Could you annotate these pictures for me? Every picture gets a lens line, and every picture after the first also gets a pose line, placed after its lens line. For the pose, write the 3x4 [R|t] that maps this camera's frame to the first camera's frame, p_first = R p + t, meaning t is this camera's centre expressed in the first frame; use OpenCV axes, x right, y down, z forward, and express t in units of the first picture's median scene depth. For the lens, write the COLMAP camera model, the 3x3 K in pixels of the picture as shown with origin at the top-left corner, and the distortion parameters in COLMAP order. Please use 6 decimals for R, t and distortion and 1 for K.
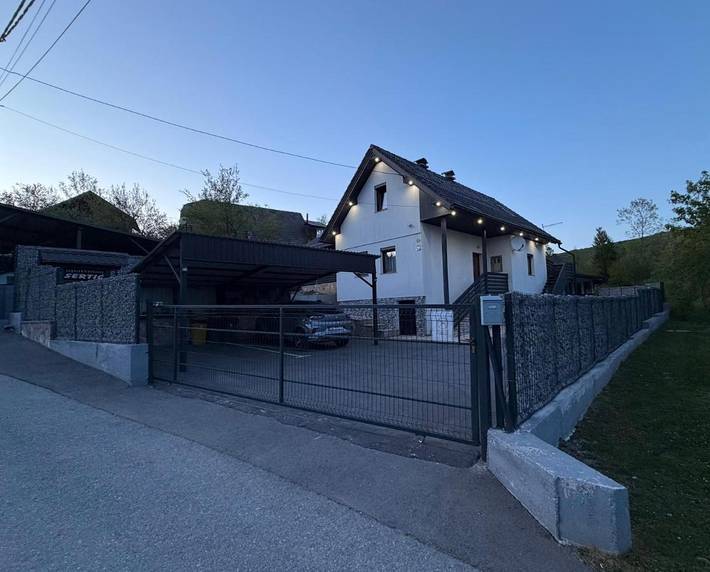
lens RADIAL K [[427.6, 0, 355.0], [0, 427.6, 286.0], [0, 0, 1]] dist [0.001111, 0.002029]
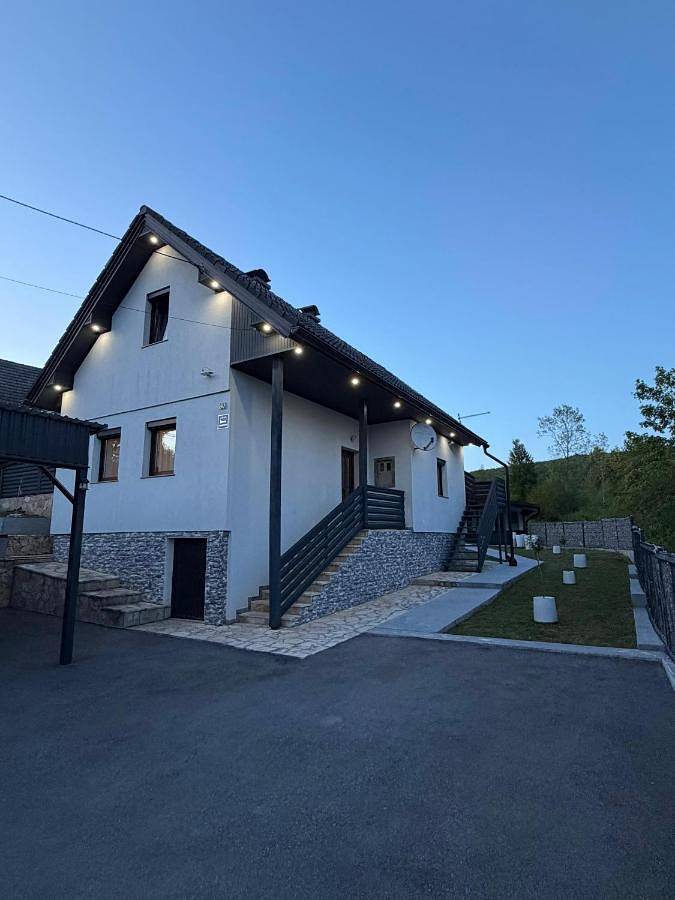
lens RADIAL K [[468.2, 0, 337.5], [0, 468.2, 450.0], [0, 0, 1]] dist [-0.001045, -0.000169]
pose [[0.973950, 0.068662, 0.216118, 0.147125], [-0.041249, 0.990800, -0.128893, -0.001228], [-0.222980, 0.116621, 0.967822, 0.448555]]
